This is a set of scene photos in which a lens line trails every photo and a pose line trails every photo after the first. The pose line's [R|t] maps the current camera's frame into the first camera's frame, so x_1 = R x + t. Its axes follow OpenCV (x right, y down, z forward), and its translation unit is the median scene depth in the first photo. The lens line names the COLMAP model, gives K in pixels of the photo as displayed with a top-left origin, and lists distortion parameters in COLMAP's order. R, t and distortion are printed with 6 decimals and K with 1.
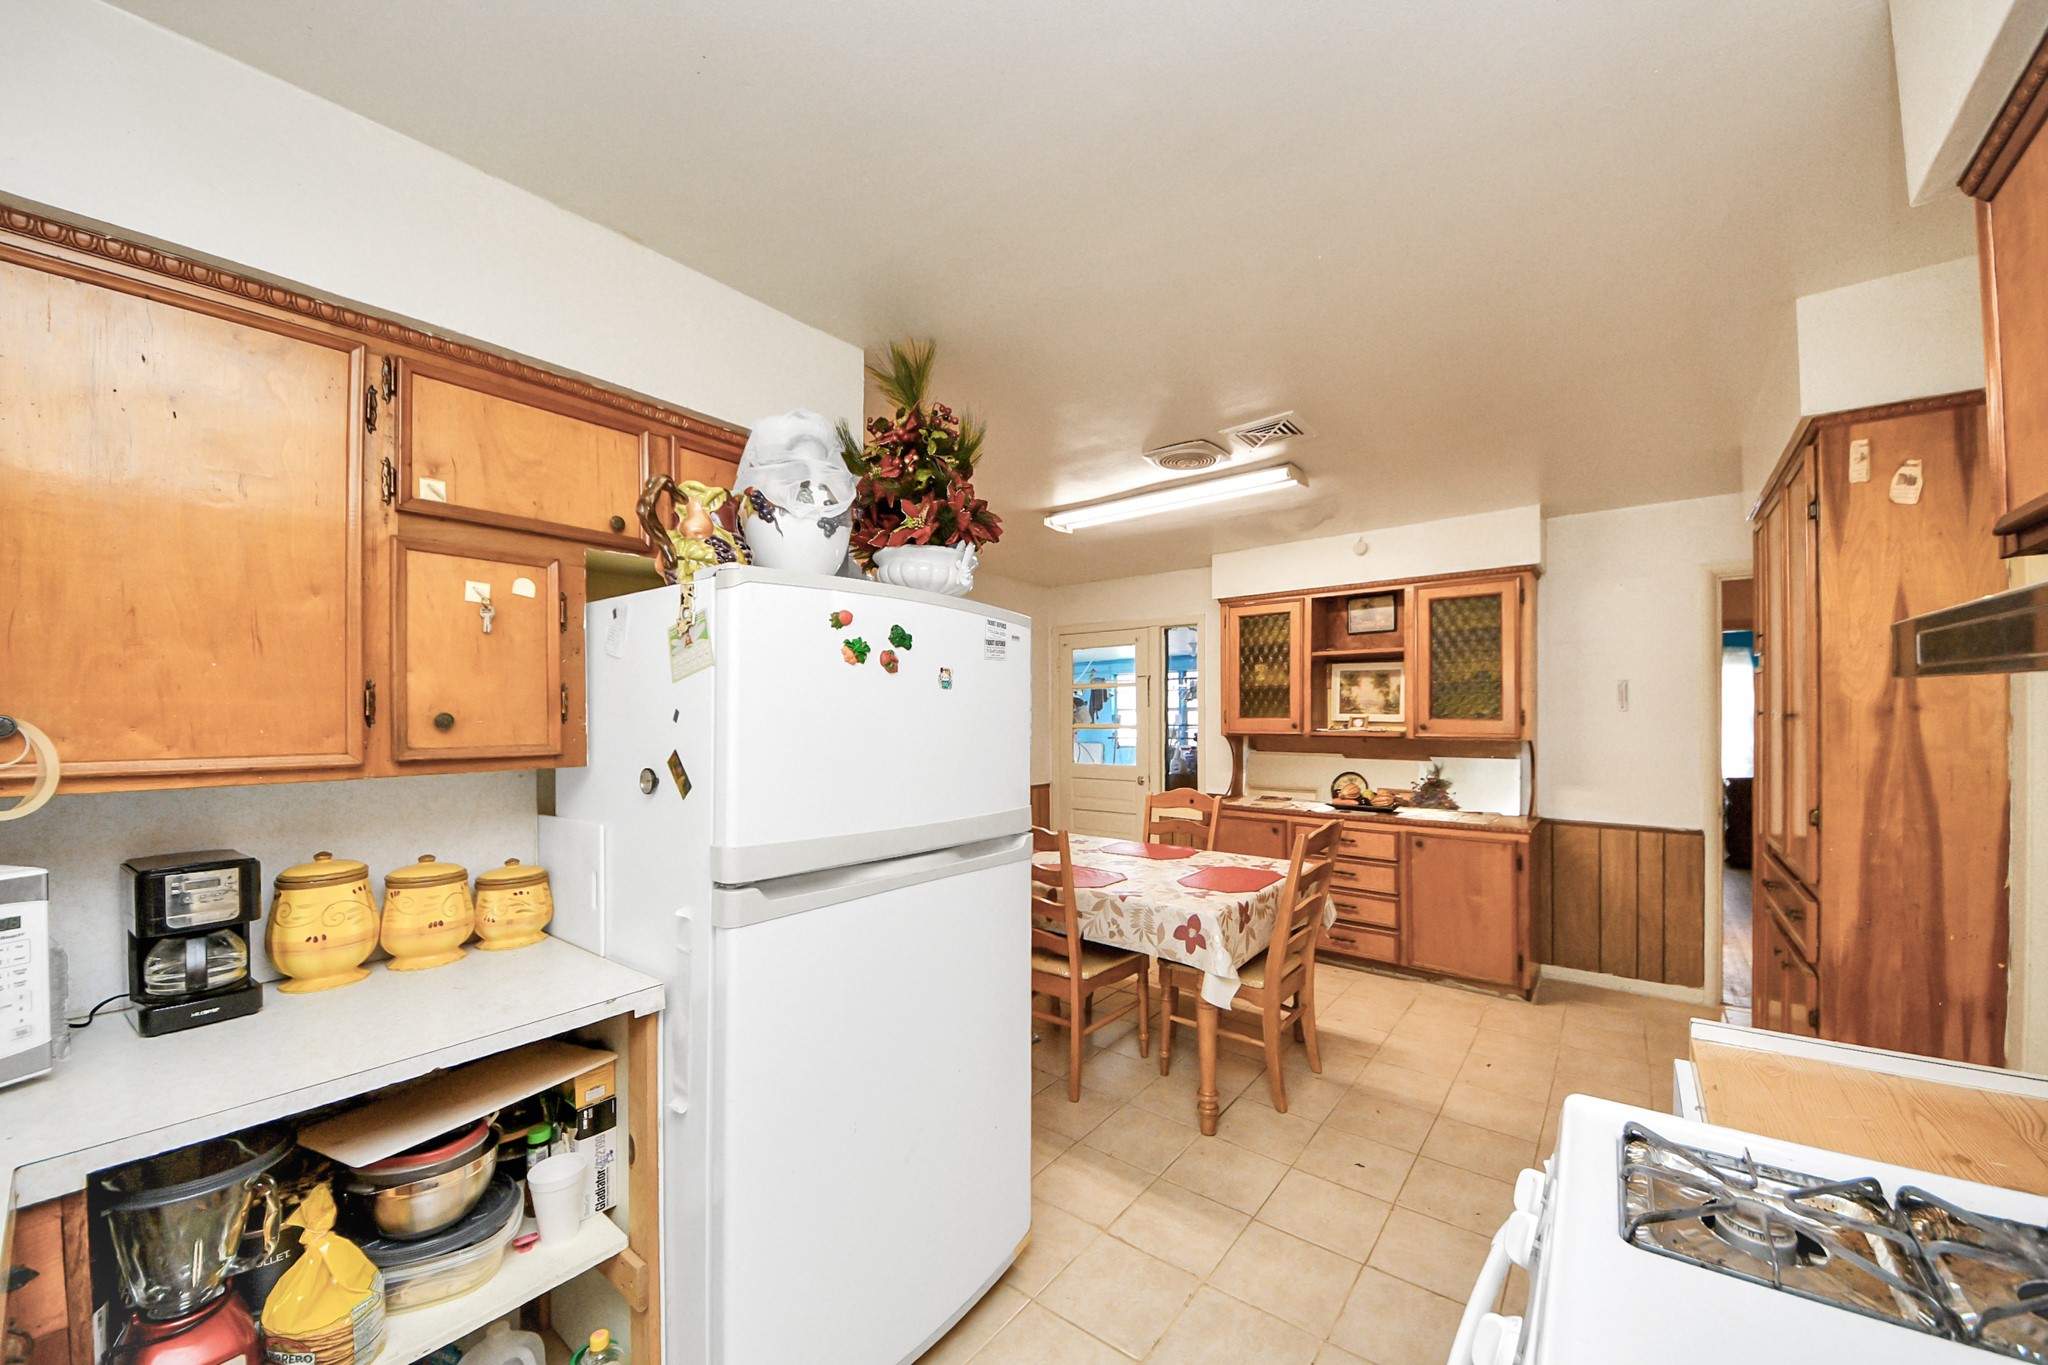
lens RADIAL K [[748.1, 0, 1047.7], [0, 748.1, 710.5], [0, 0, 1]] dist [0.042350, -0.024873]
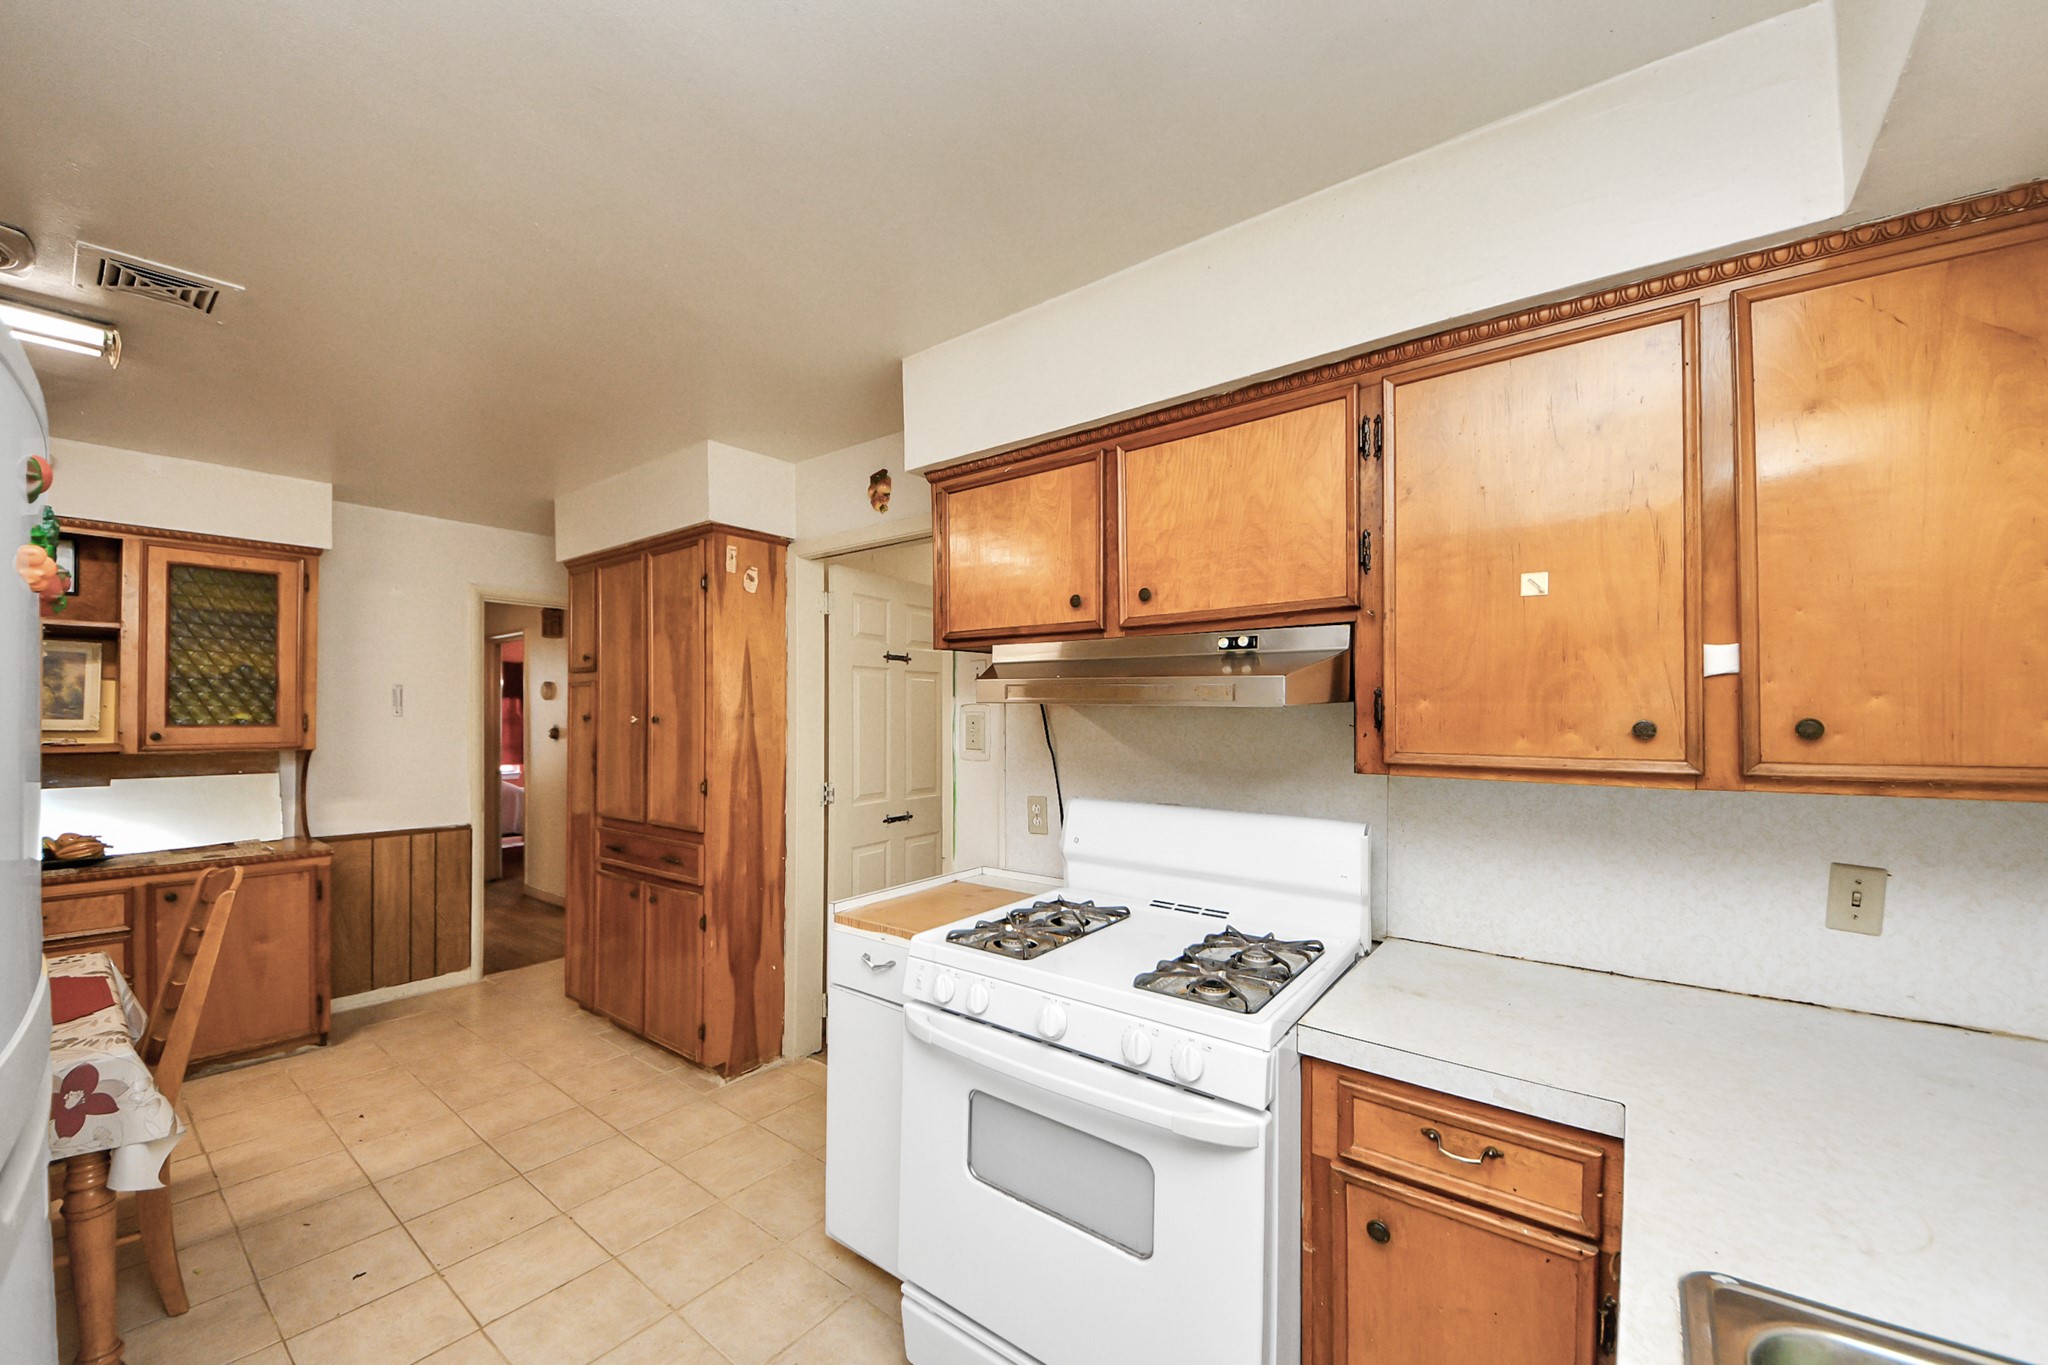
lens RADIAL K [[773.0, 0, 1033.1], [0, 773.0, 701.1], [0, 0, 1]] dist [0.013008, -0.014668]
pose [[-0.011312, 0.024112, 0.999645, -0.328120], [-0.003929, 0.999700, -0.024157, 0.002947], [-0.999928, -0.004201, -0.011214, 0.228248]]
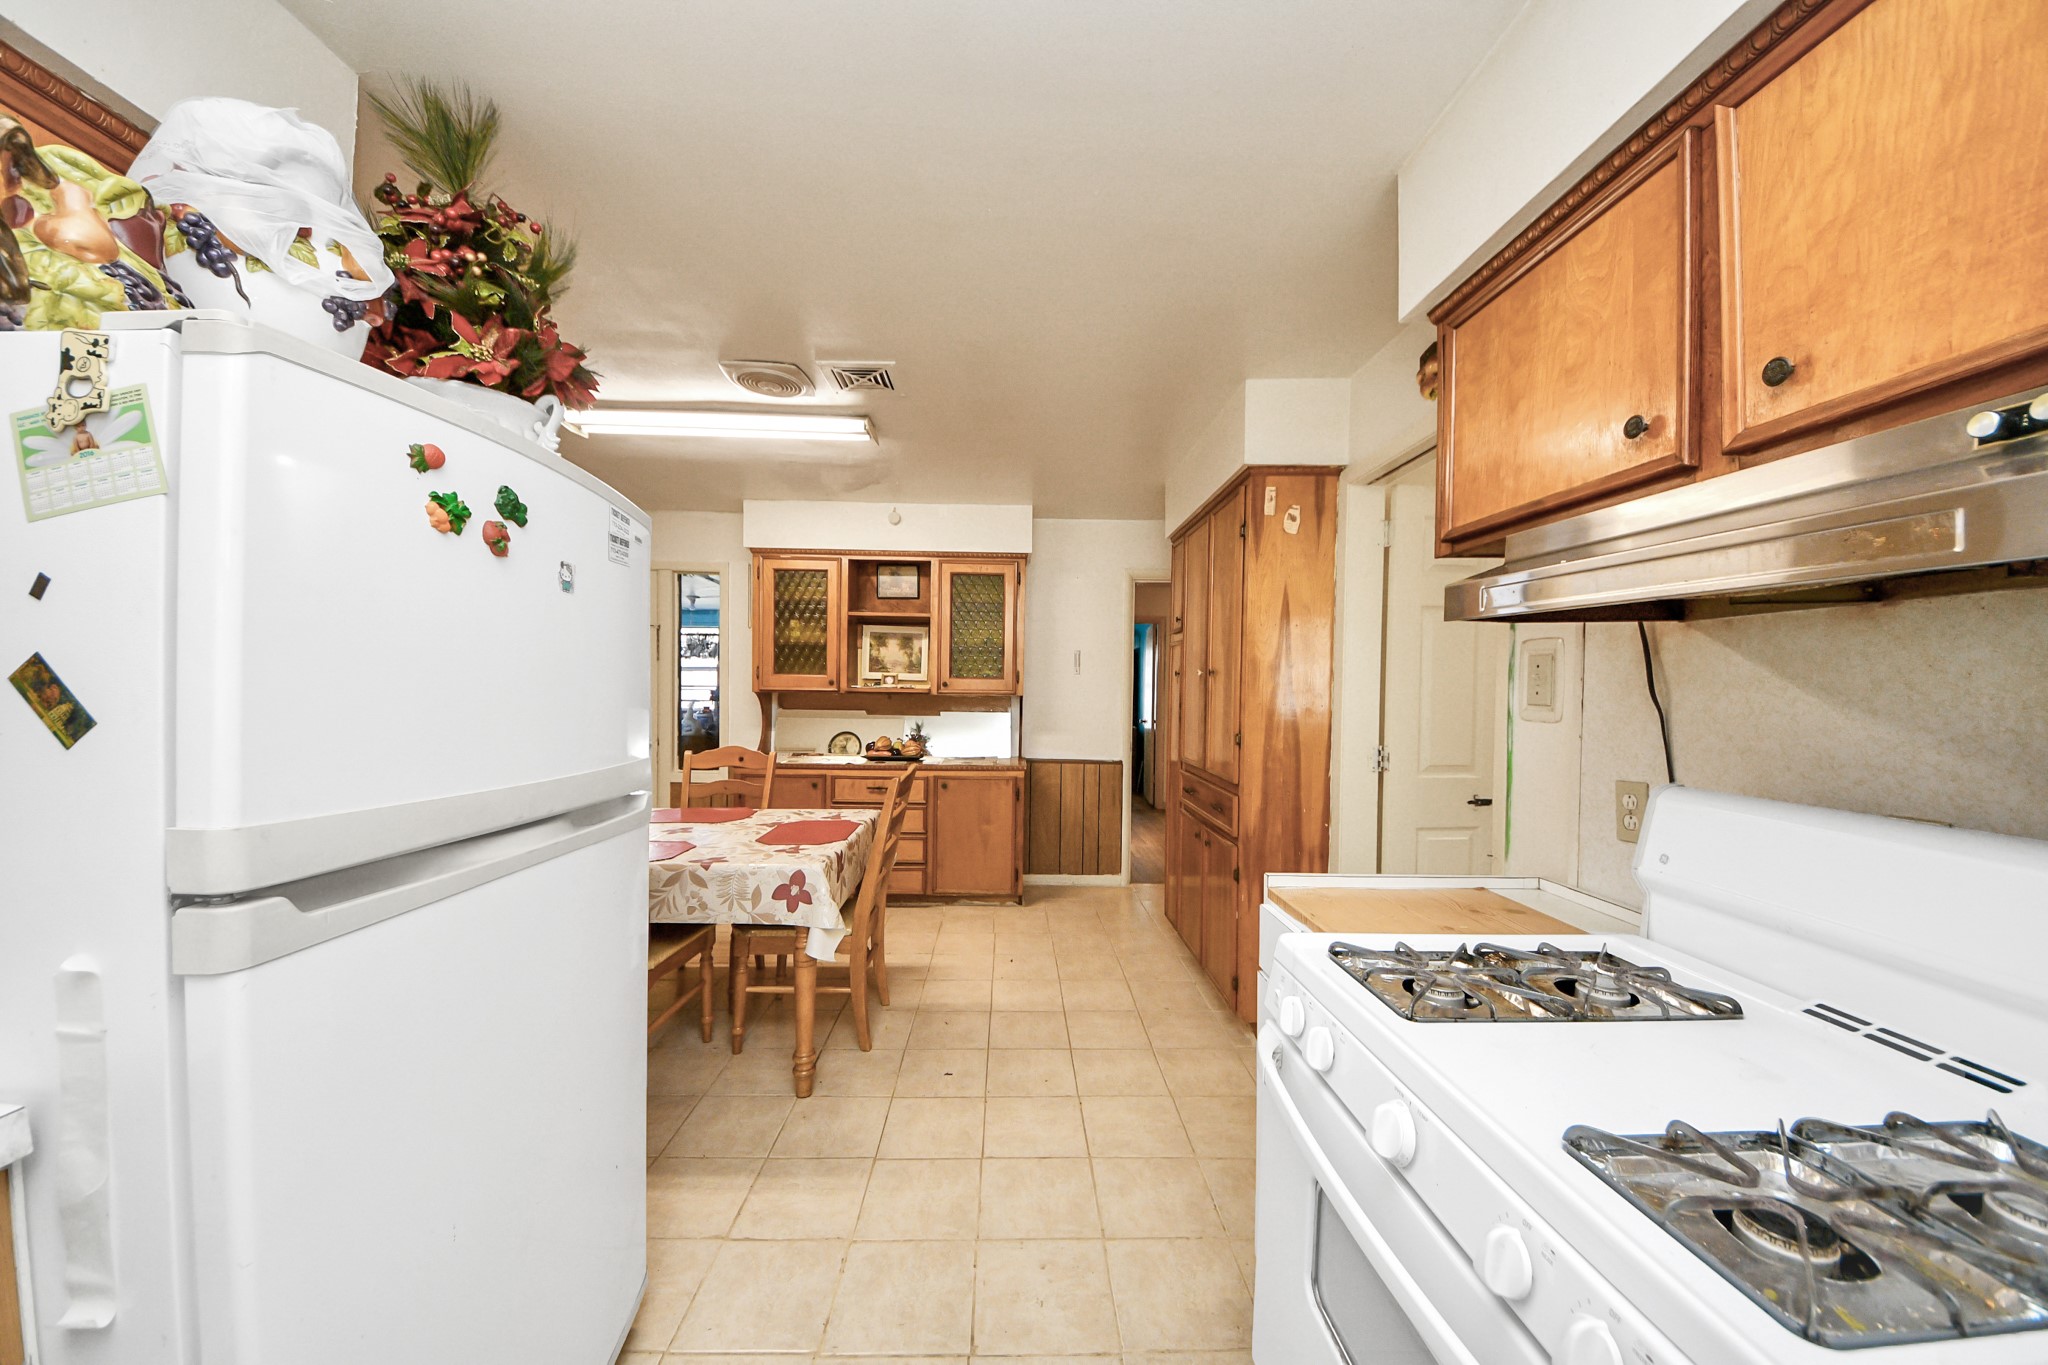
lens RADIAL K [[724.5, 0, 1019.3], [0, 724.5, 698.7], [0, 0, 1]] dist [0.034938, -0.024069]
pose [[0.781429, 0.005206, 0.623972, -0.130292], [-0.021534, 0.999595, 0.018629, 0.027977], [-0.623622, -0.027994, 0.781224, 0.100203]]
